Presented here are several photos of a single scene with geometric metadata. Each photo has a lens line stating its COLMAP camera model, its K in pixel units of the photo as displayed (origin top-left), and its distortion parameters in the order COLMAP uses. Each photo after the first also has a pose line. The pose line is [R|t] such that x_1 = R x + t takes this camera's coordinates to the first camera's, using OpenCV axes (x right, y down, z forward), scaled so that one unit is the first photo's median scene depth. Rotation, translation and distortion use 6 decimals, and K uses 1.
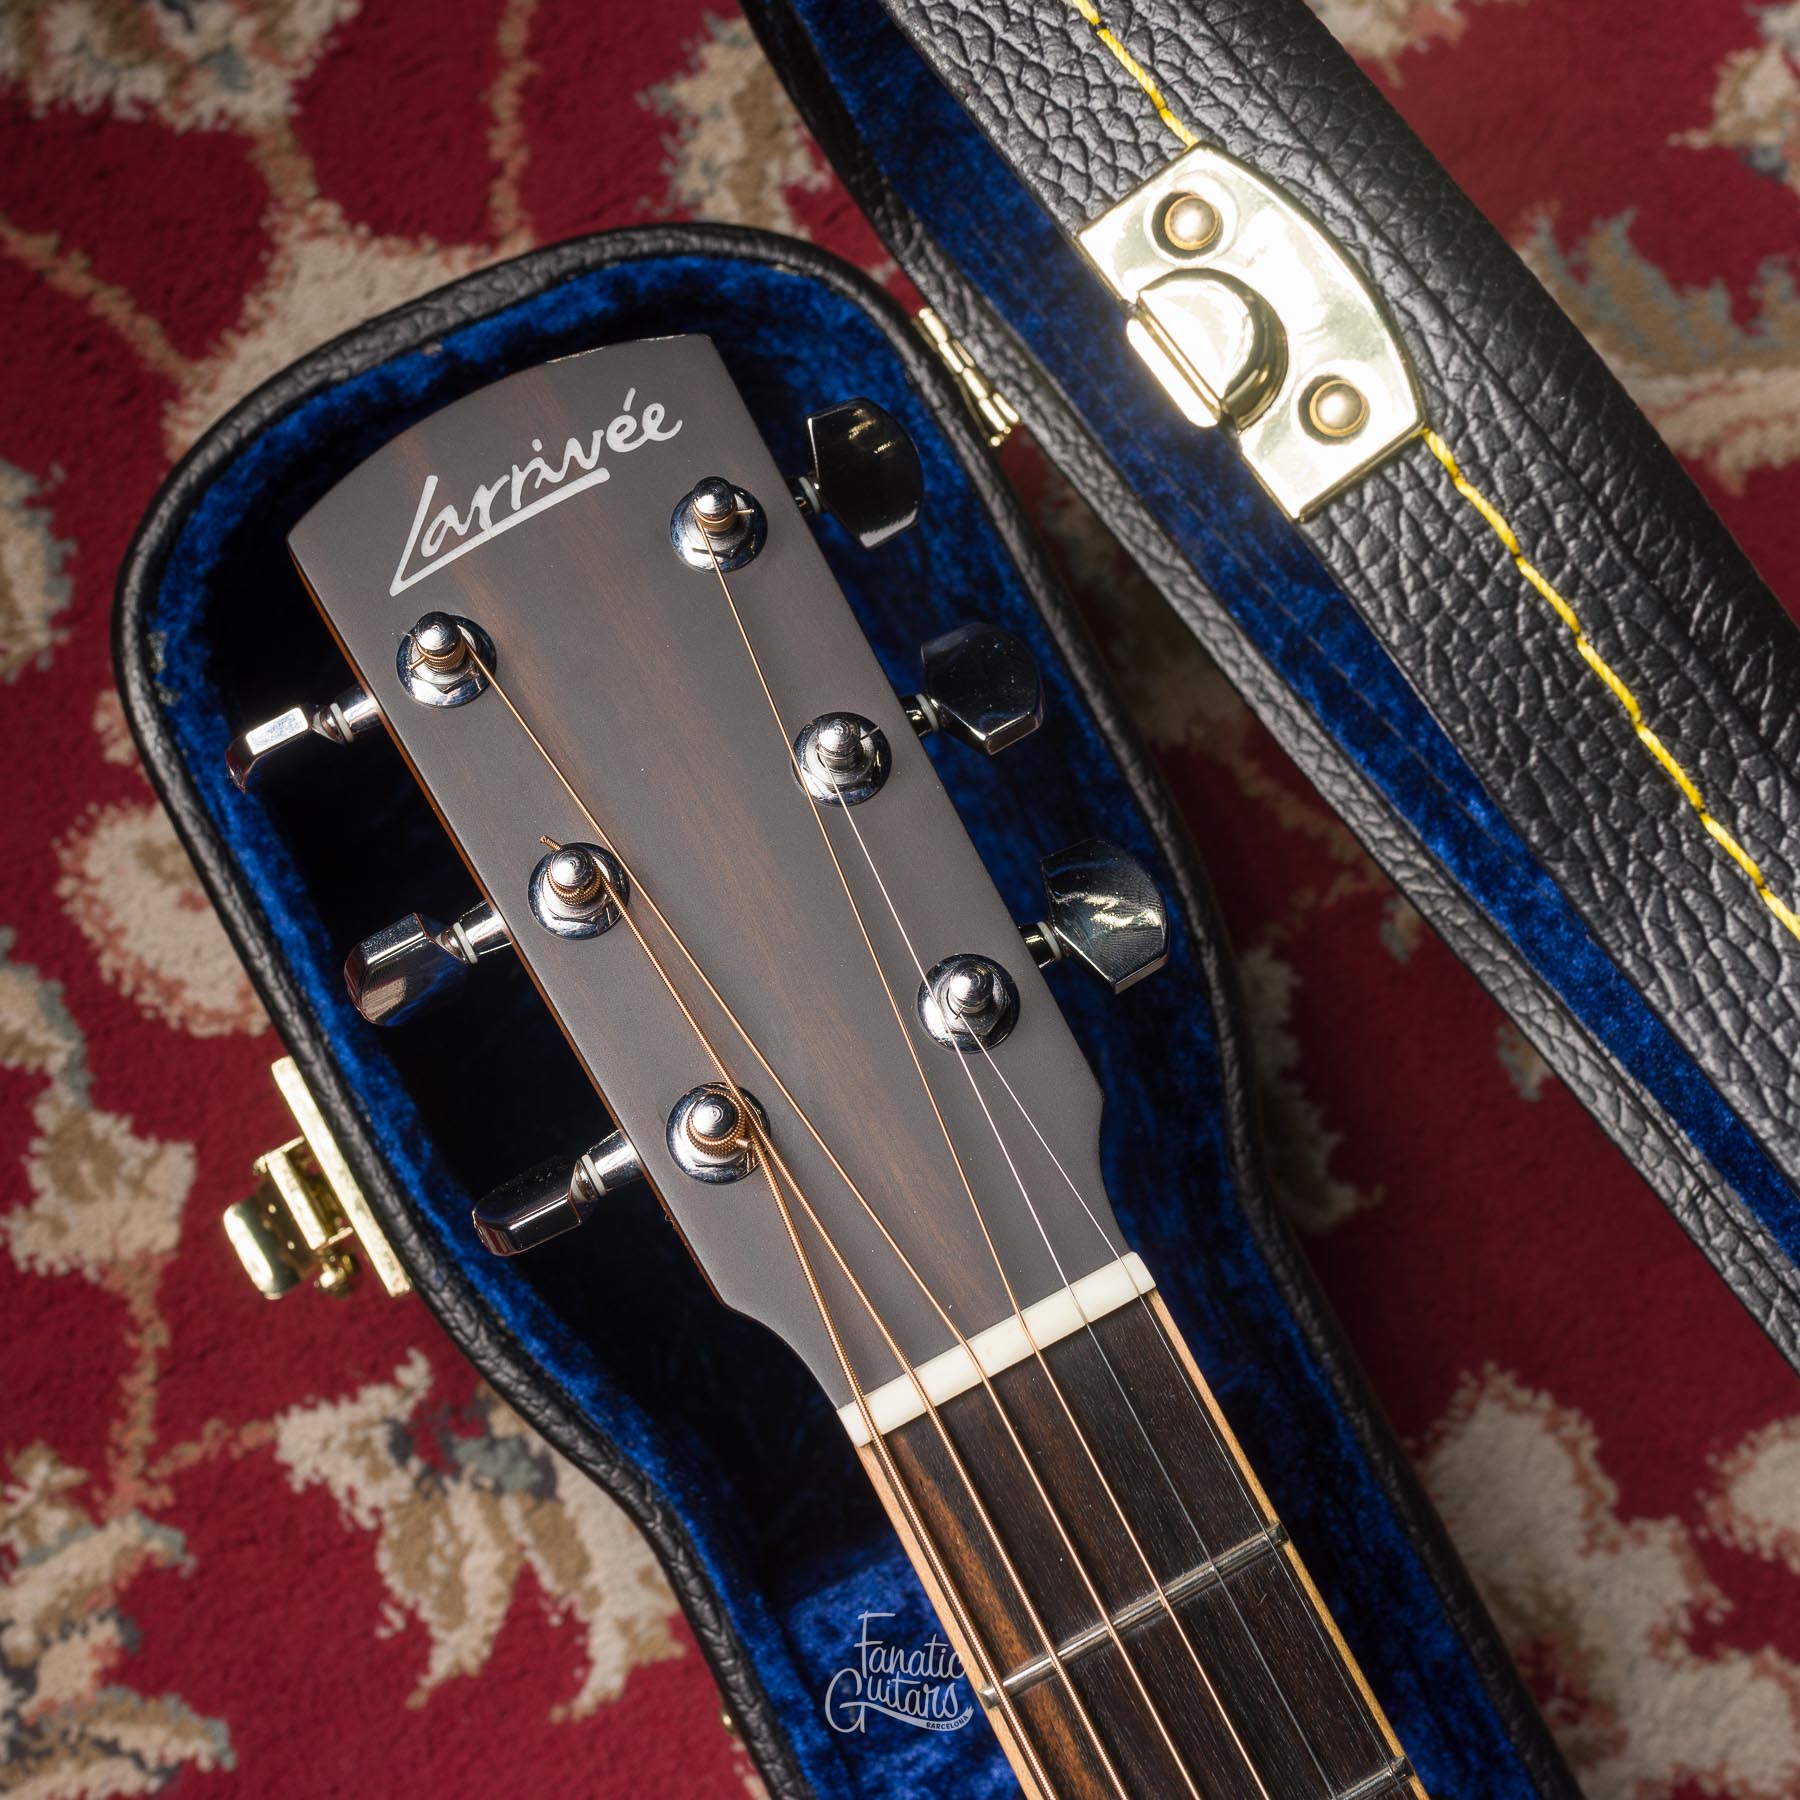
lens RADIAL K [[2769.0, 0, 884.5], [0, 2769.0, 884.0], [0, 0, 1]] dist [0.008045, 0.000000]
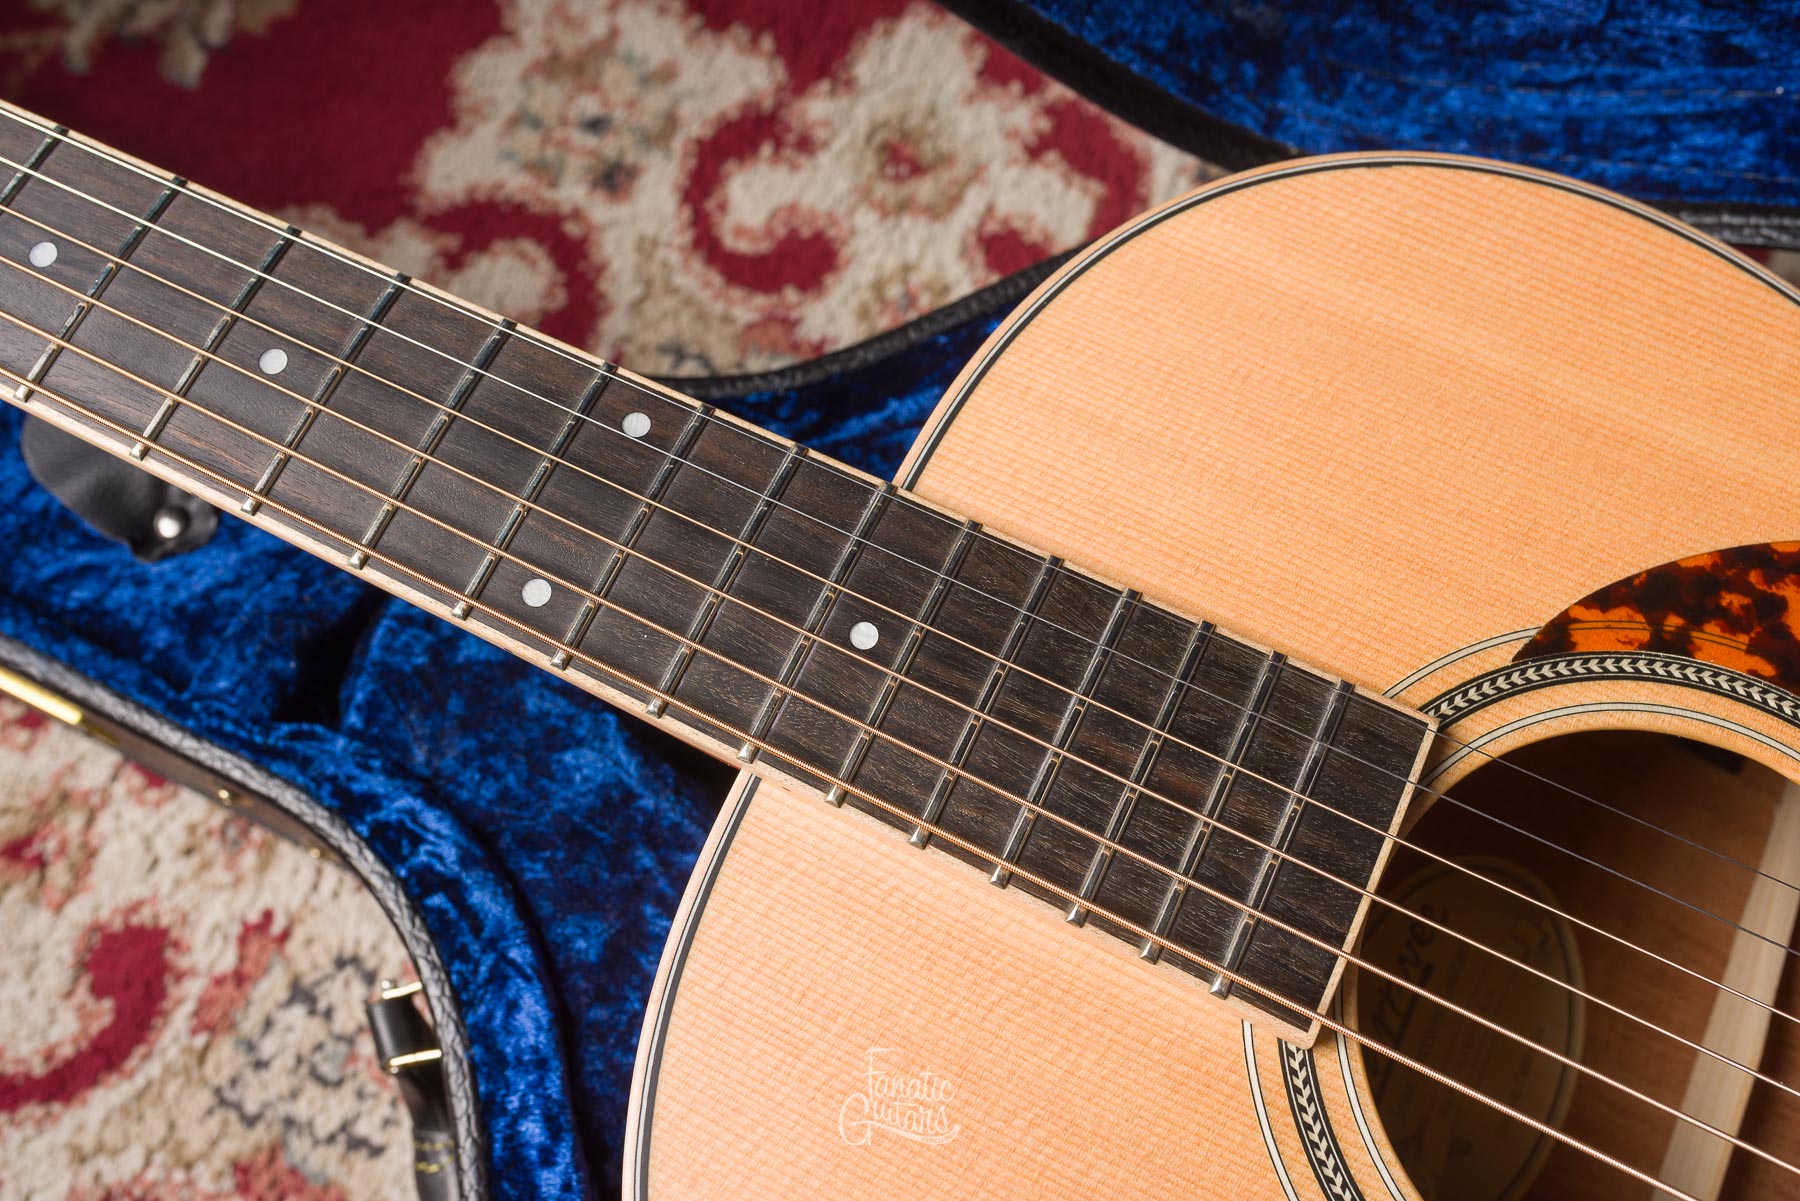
lens RADIAL K [[1786.9, 0, 905.6], [0, 1786.9, 604.3], [0, 0, 1]] dist [0.003611, 0.000000]
pose [[0.794075, -0.596130, 0.118636, 0.269511], [0.607813, 0.777813, -0.159911, 0.745241], [0.003051, 0.199090, 0.979977, 0.070748]]
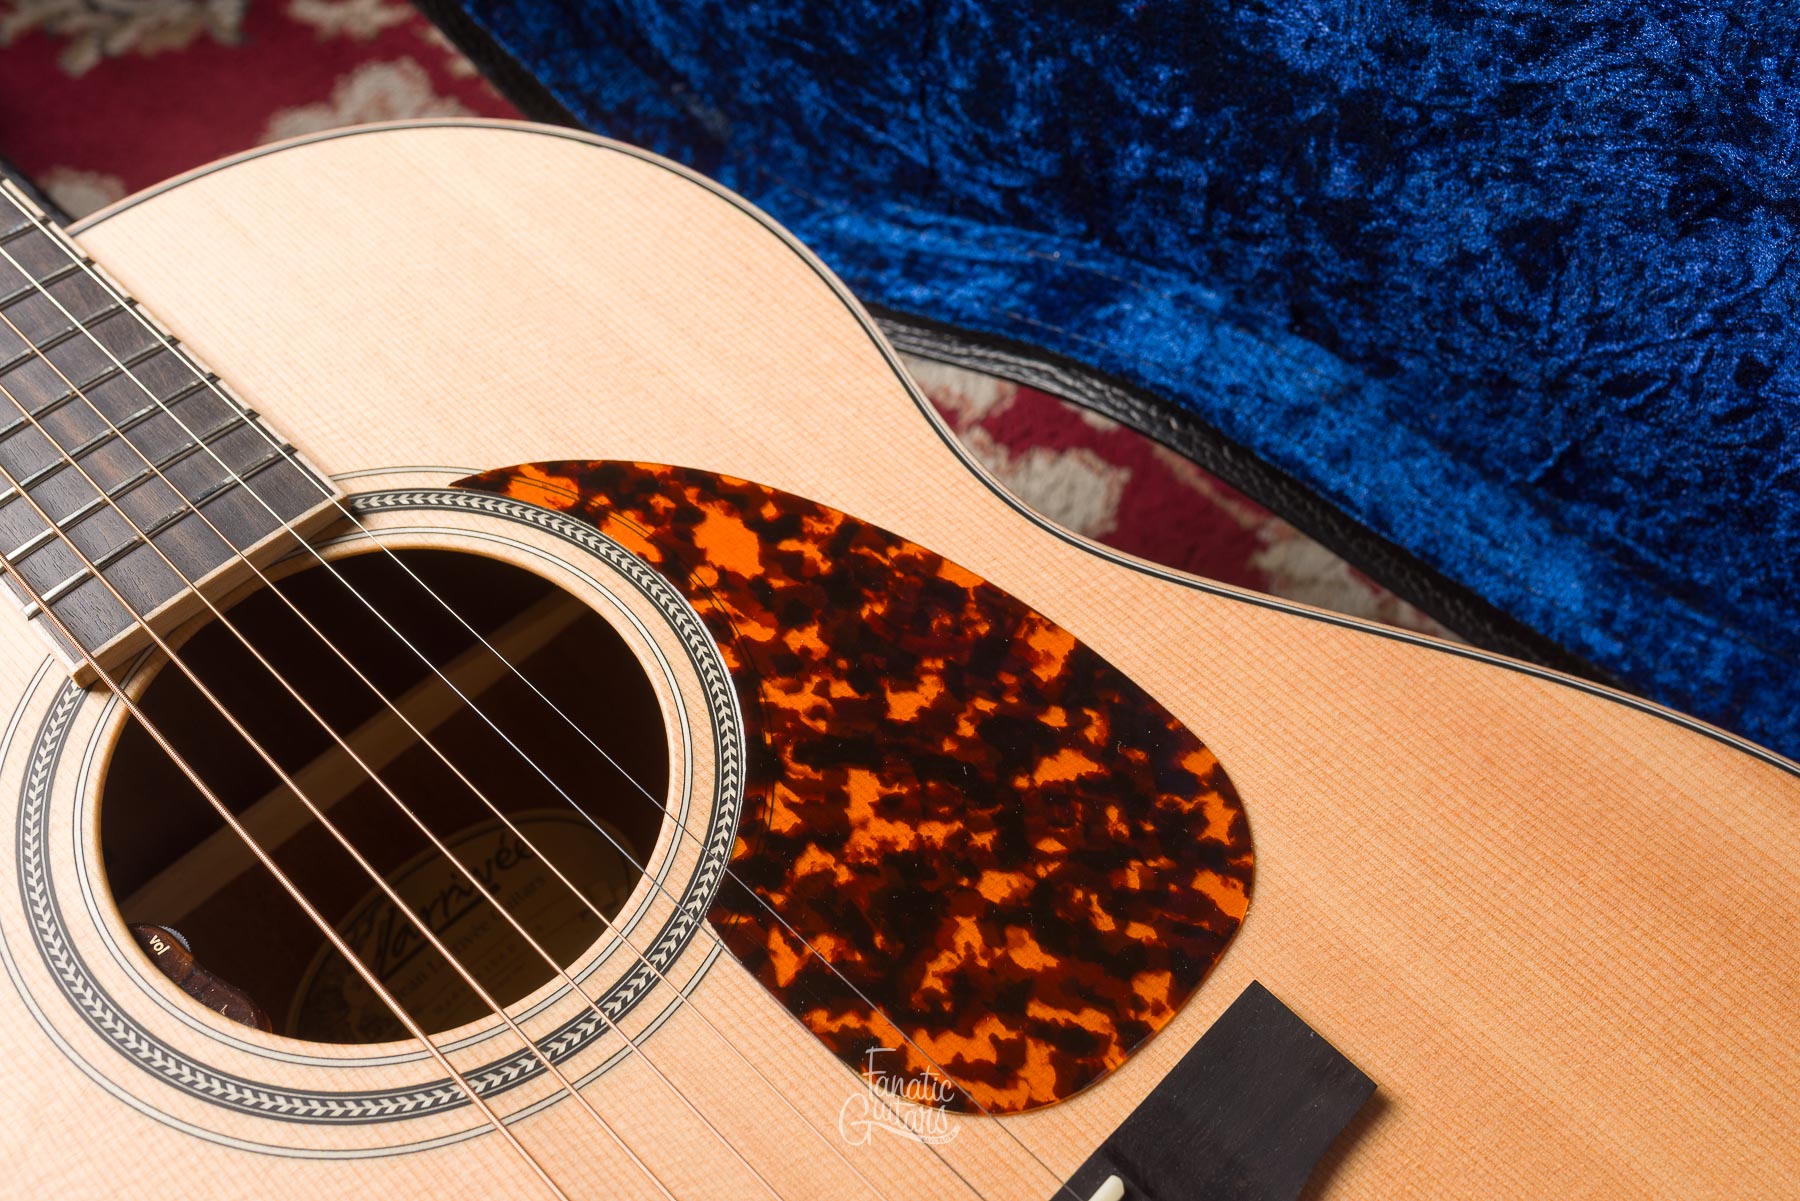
lens RADIAL K [[1786.9, 0, 907.0], [0, 1786.9, 603.7], [0, 0, 1]] dist [0.003611, 0.000000]
pose [[0.946191, -0.290756, 0.142066, 0.513080], [0.323604, 0.852155, -0.411233, 1.116751], [-0.001494, 0.435078, 0.900392, 0.061935]]
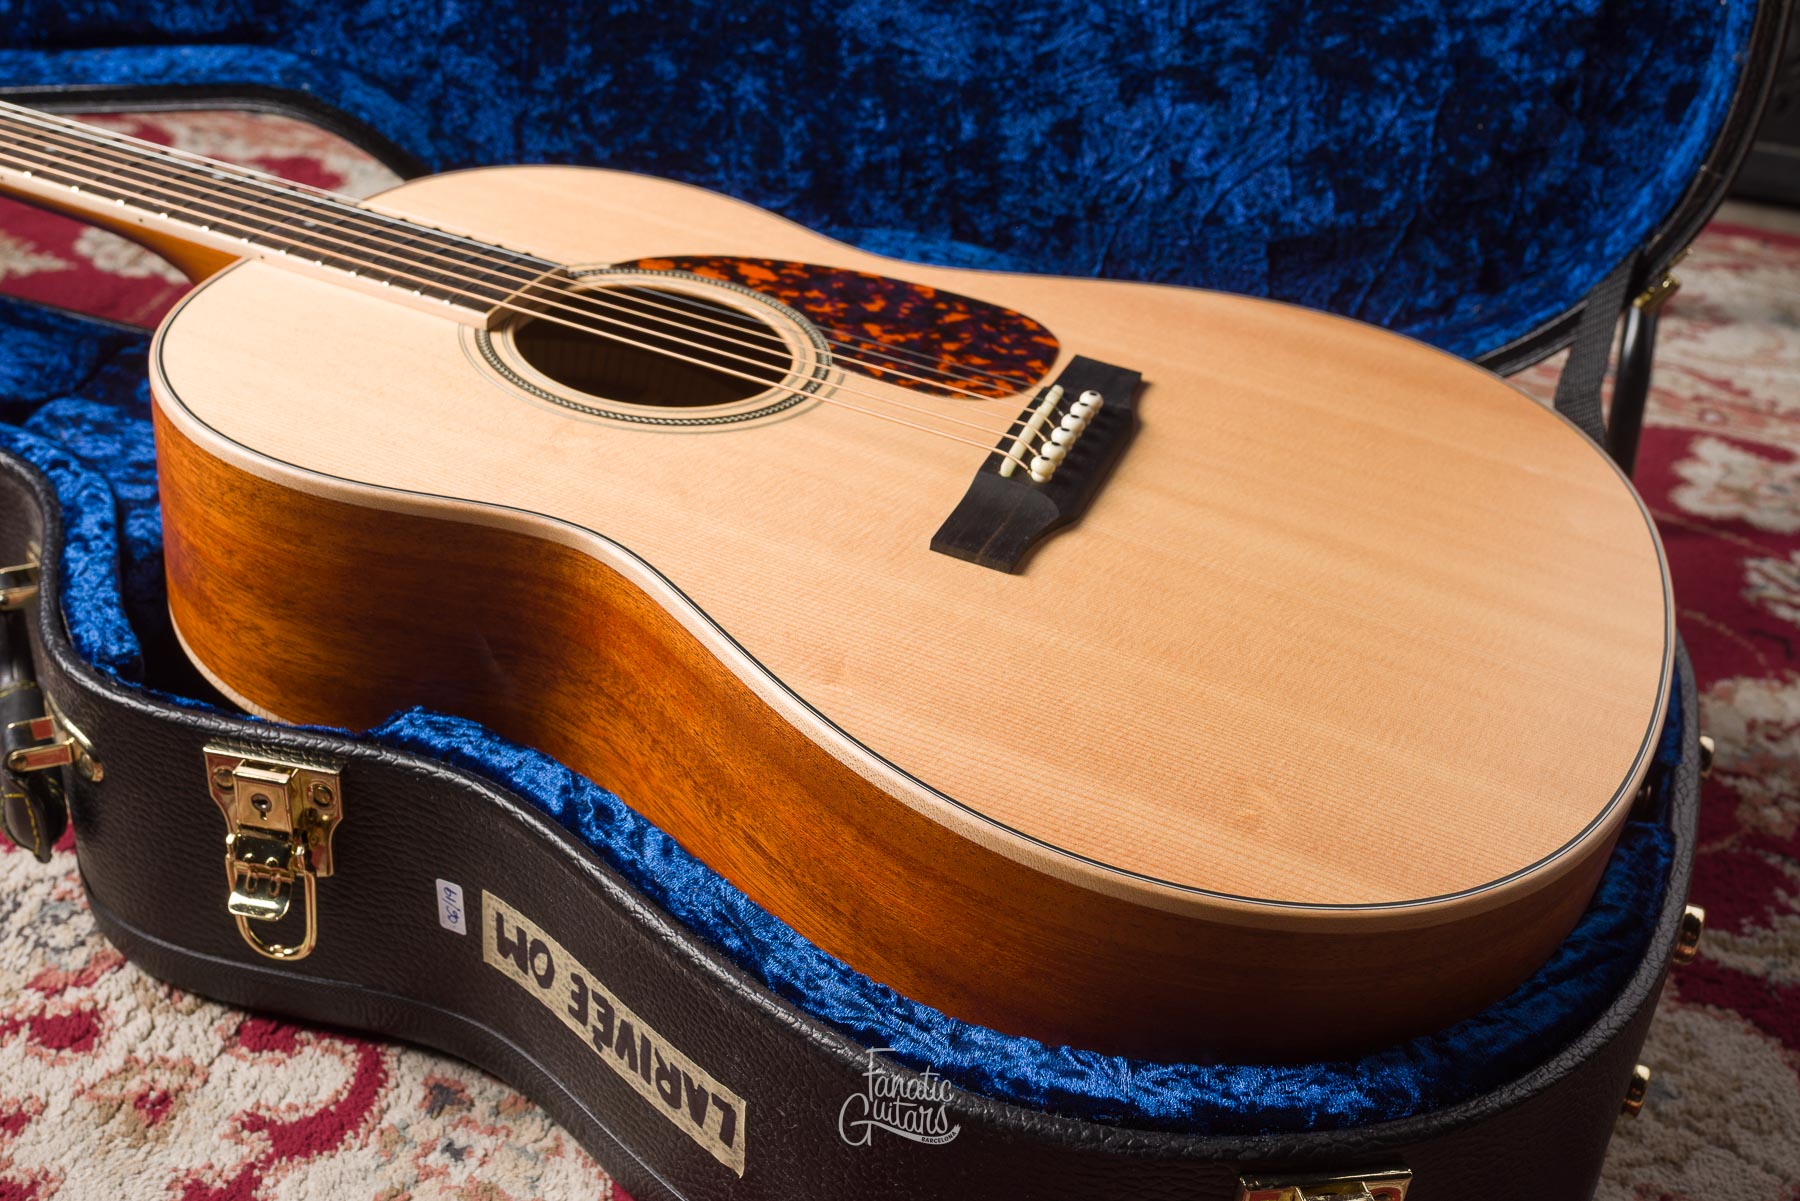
lens RADIAL K [[2012.8, 0, 879.1], [0, 2012.8, 600.9], [0, 0, 1]] dist [0.001411, 0.000000]
pose [[0.749888, -0.361230, 0.554240, -0.209830], [0.651627, 0.547973, -0.524507, 1.705604], [-0.114241, 0.754479, 0.646305, -0.114889]]
